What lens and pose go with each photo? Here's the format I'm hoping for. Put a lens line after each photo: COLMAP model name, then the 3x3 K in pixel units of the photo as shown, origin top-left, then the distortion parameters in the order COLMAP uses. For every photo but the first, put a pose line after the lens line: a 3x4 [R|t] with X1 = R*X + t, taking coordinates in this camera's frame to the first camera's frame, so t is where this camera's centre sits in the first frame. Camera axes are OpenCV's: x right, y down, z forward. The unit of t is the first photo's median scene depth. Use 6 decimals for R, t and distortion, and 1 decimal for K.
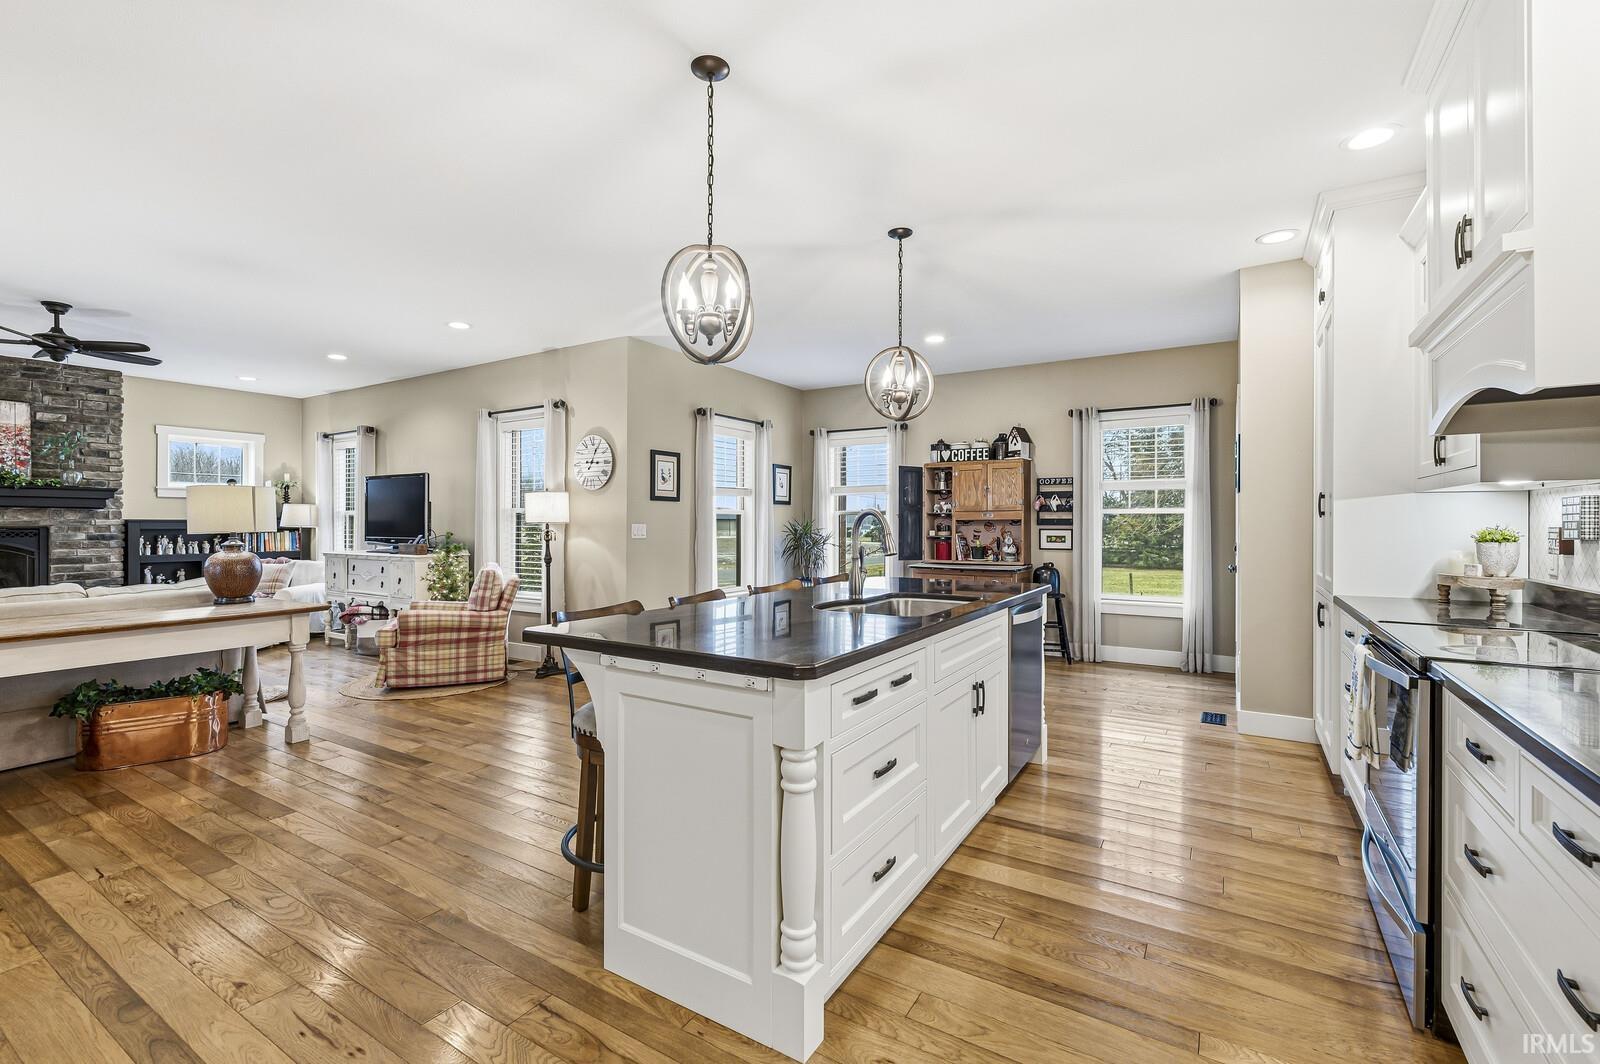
lens RADIAL K [[696.1, 0, 810.5], [0, 696.1, 526.4], [0, 0, 1]] dist [-0.001081, -0.000101]
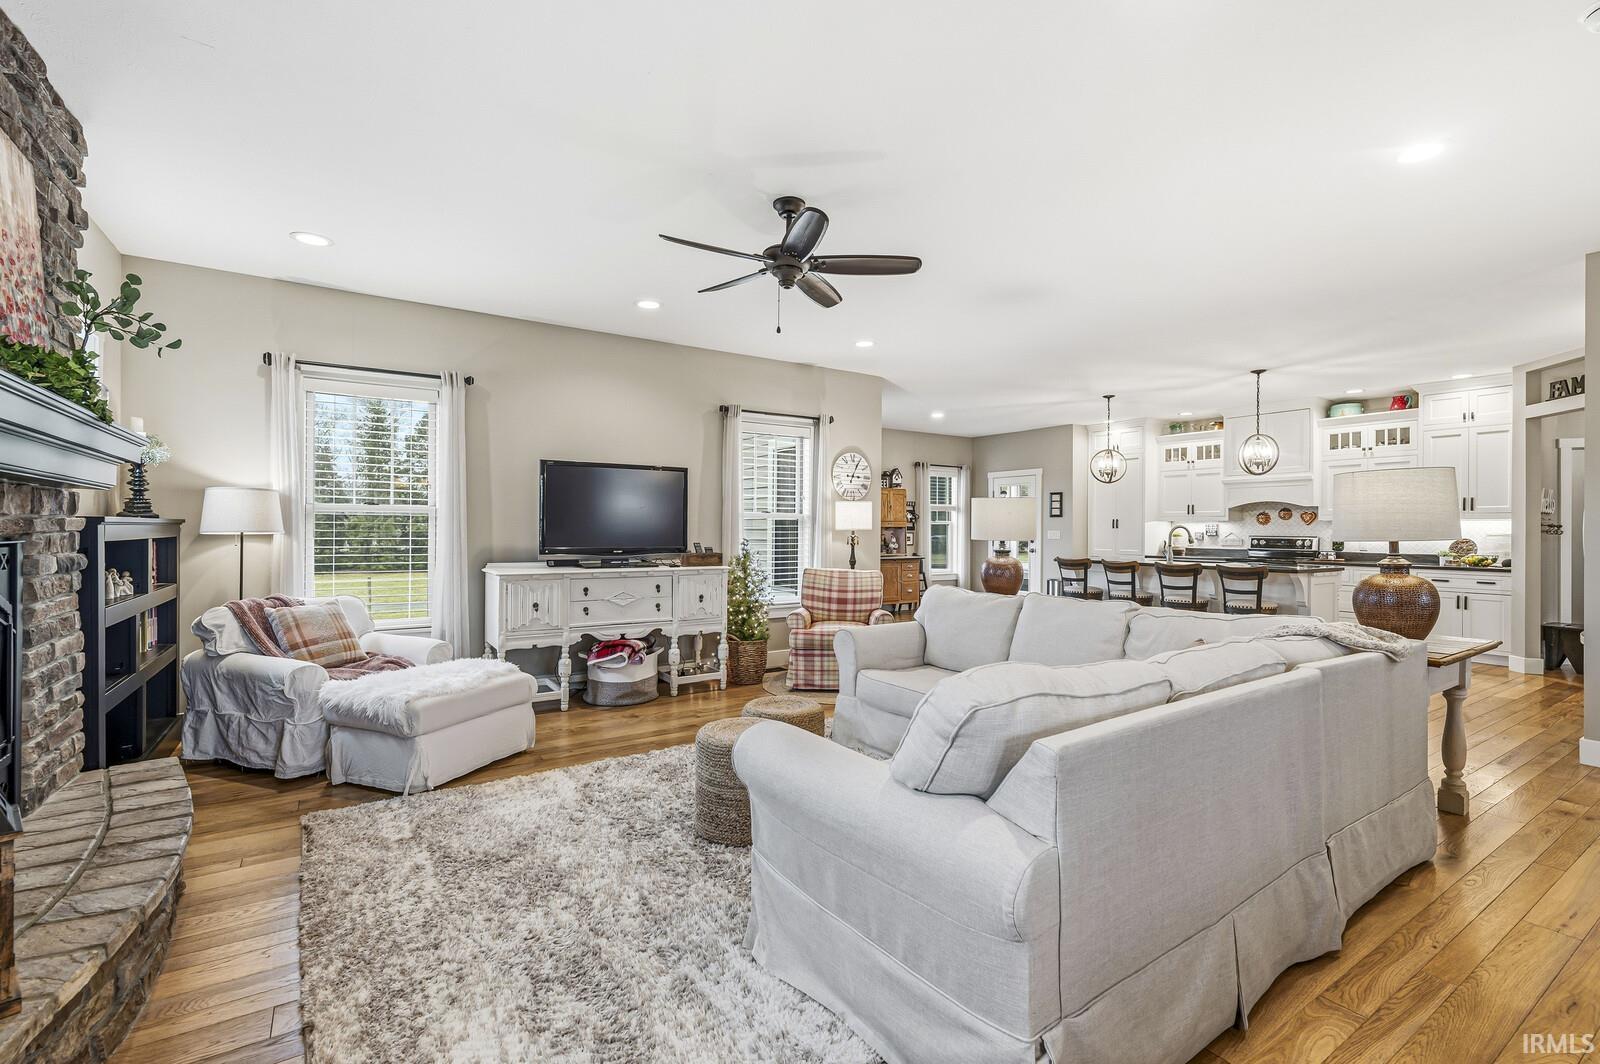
lens RADIAL K [[696.1, 0, 799.9], [0, 696.1, 531.3], [0, 0, 1]] dist [-0.001081, -0.000101]
pose [[0.428965, -0.002383, 0.903318, -1.235235], [-0.002022, 0.999991, 0.003599, -0.004726], [-0.903319, -0.003370, 0.428957, 0.518023]]
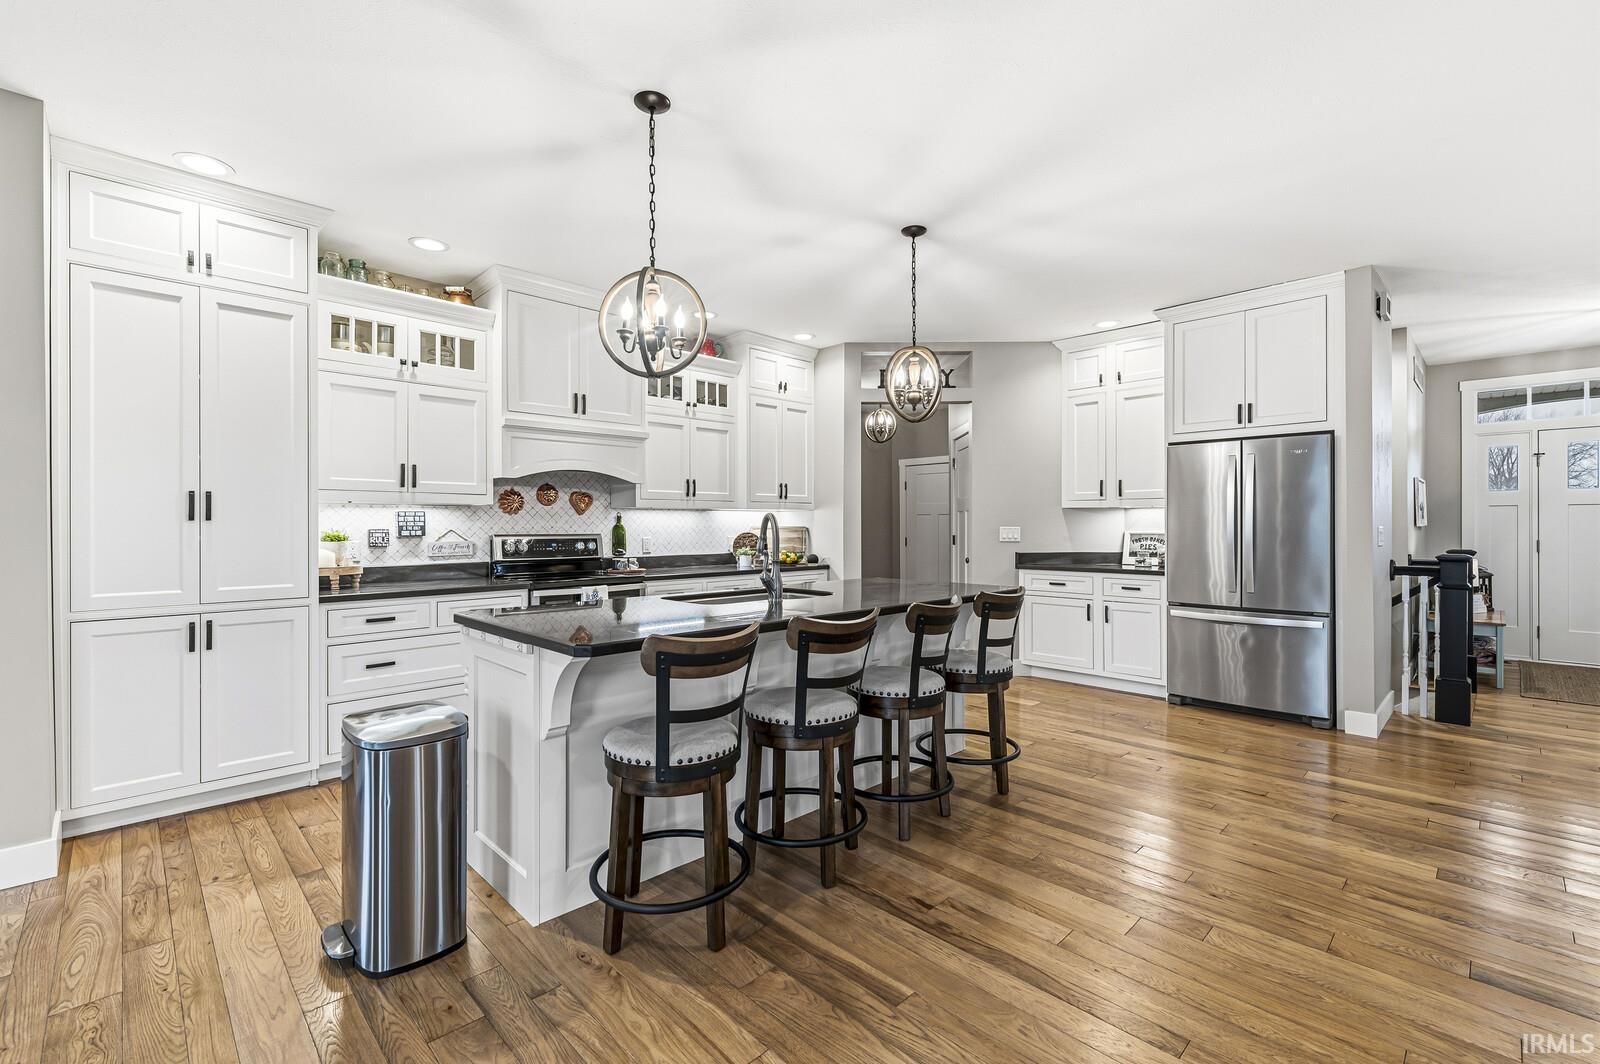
lens RADIAL K [[696.1, 0, 802.8], [0, 696.1, 526.7], [0, 0, 1]] dist [-0.001081, -0.000101]
pose [[-0.971495, 0.001429, 0.237055, -0.101074], [0.002923, 0.999978, 0.005950, -0.004632], [-0.237041, 0.006474, -0.971478, 0.901301]]
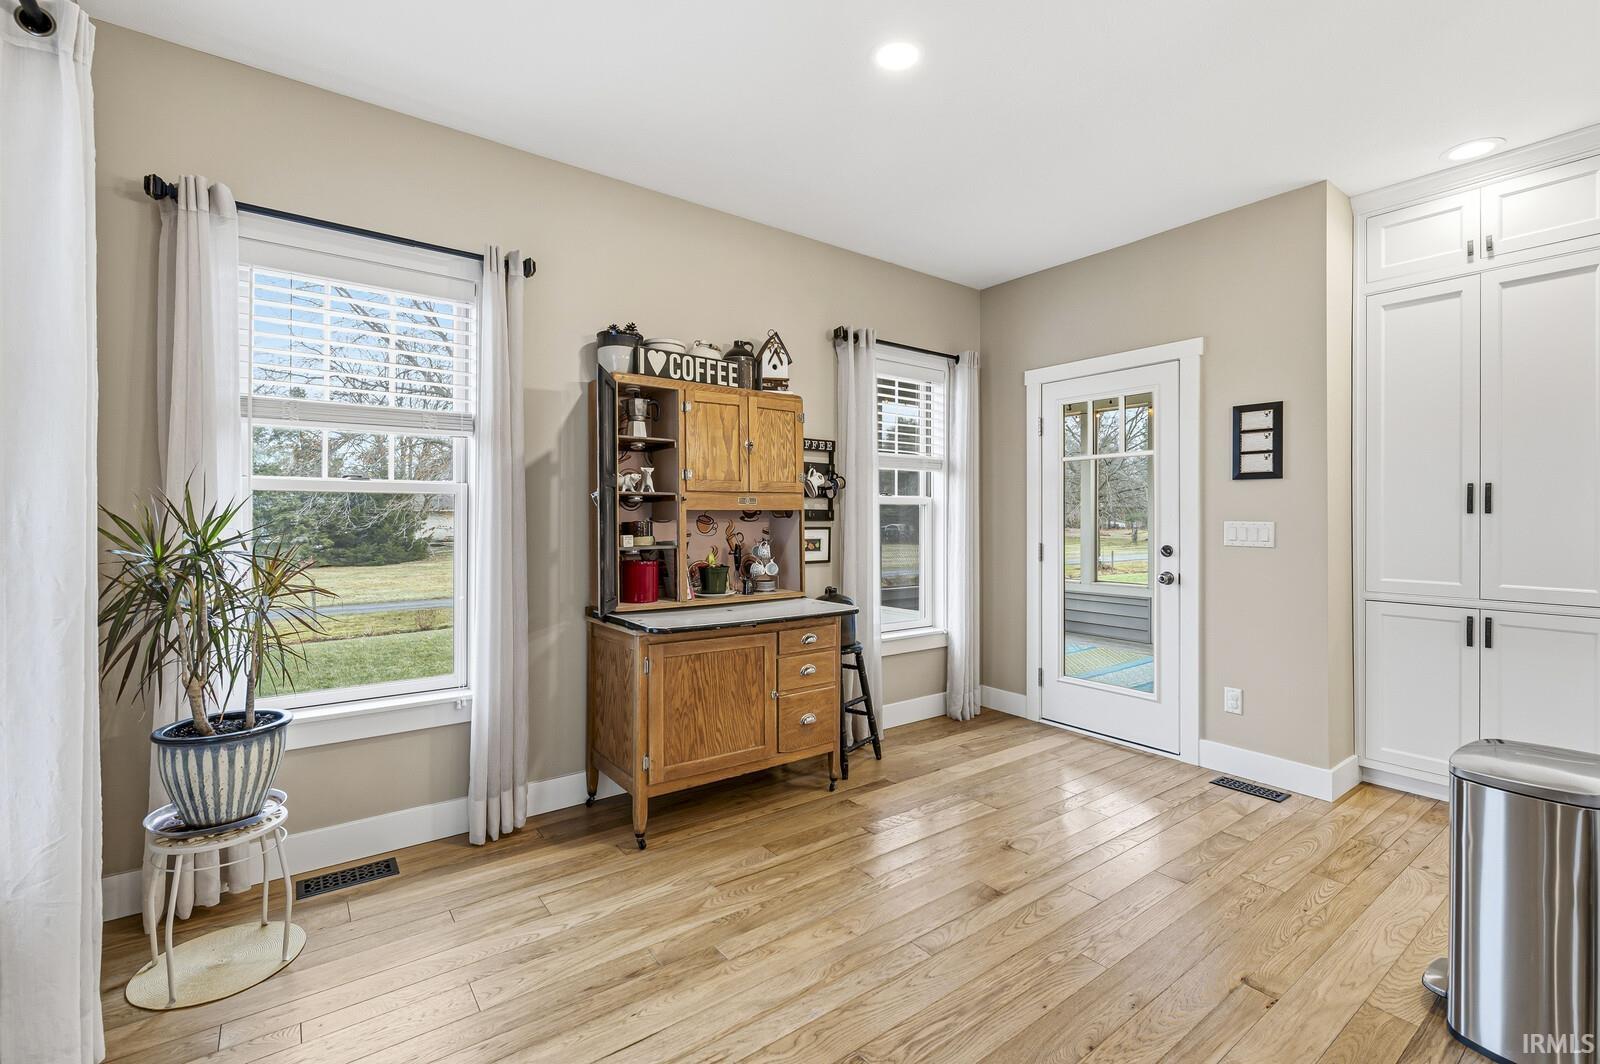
lens RADIAL K [[696.1, 0, 793.8], [0, 696.1, 516.9], [0, 0, 1]] dist [-0.001081, -0.000101]
pose [[0.377060, 0.000546, 0.926189, -0.186787], [-0.000181, 1.000000, -0.000516, -0.004643], [-0.926189, 0.000027, 0.377060, 0.788817]]
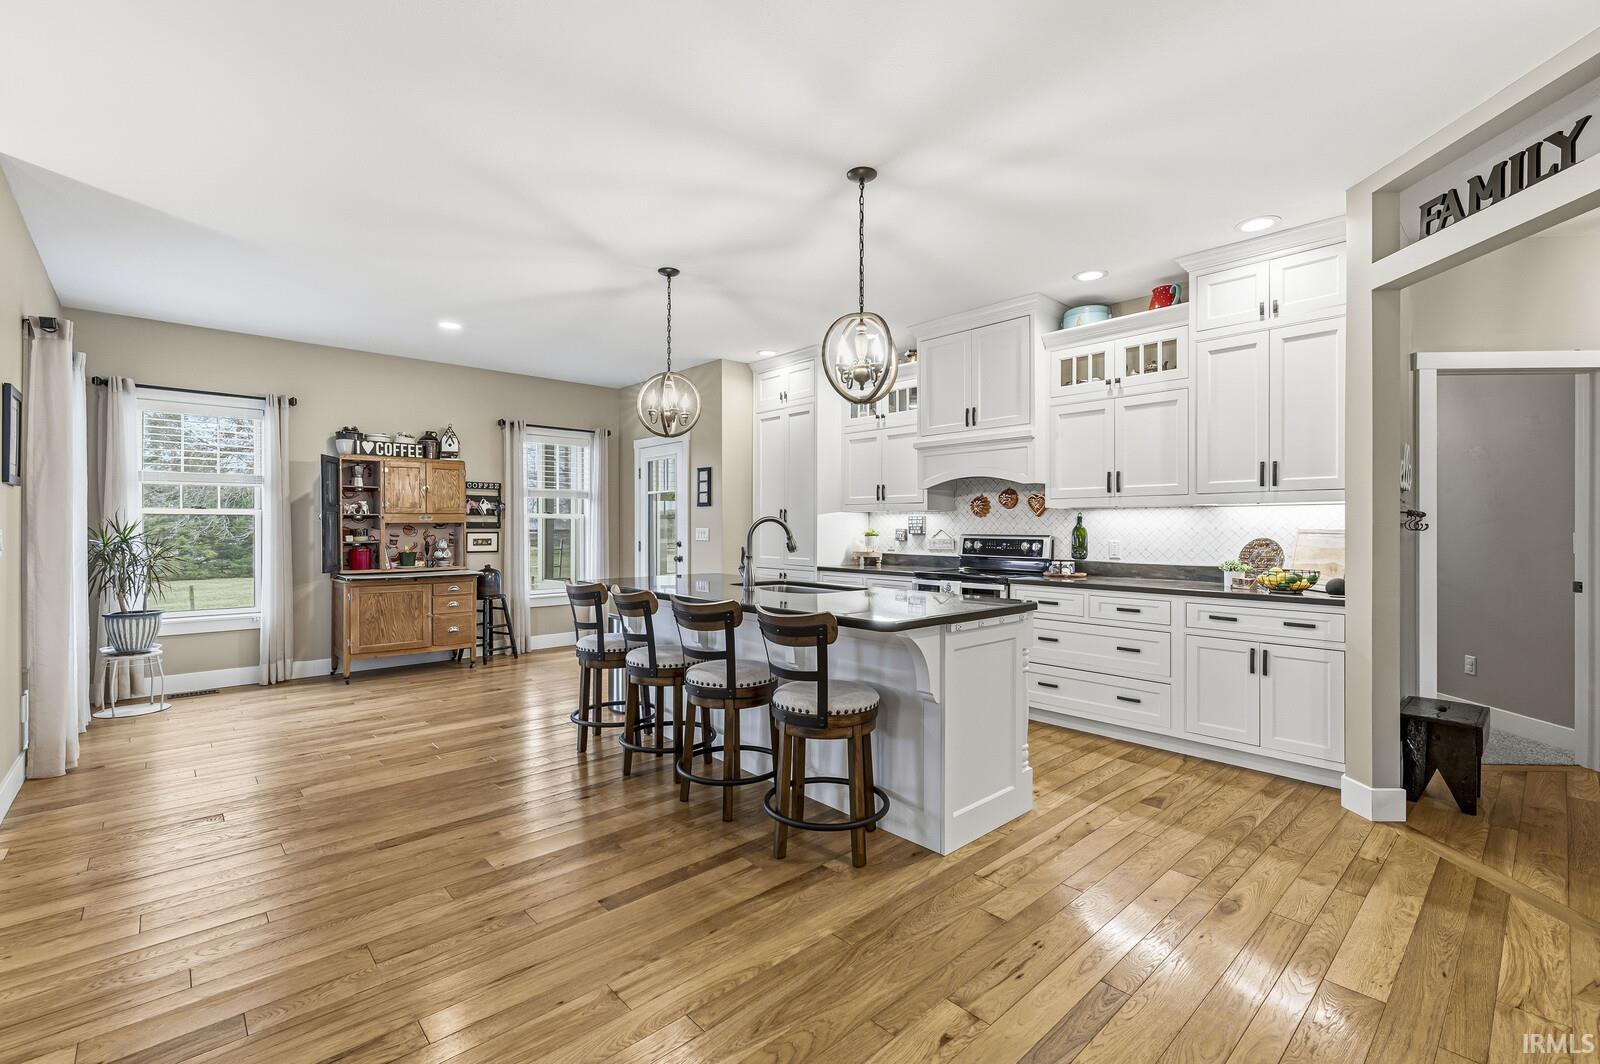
lens RADIAL K [[696.1, 0, 795.5], [0, 696.1, 529.7], [0, 0, 1]] dist [-0.001081, -0.000101]
pose [[0.276921, -0.004779, 0.960881, -0.503722], [0.002911, 0.999987, 0.004134, -0.002751], [-0.960888, 0.001653, 0.276931, 0.270316]]
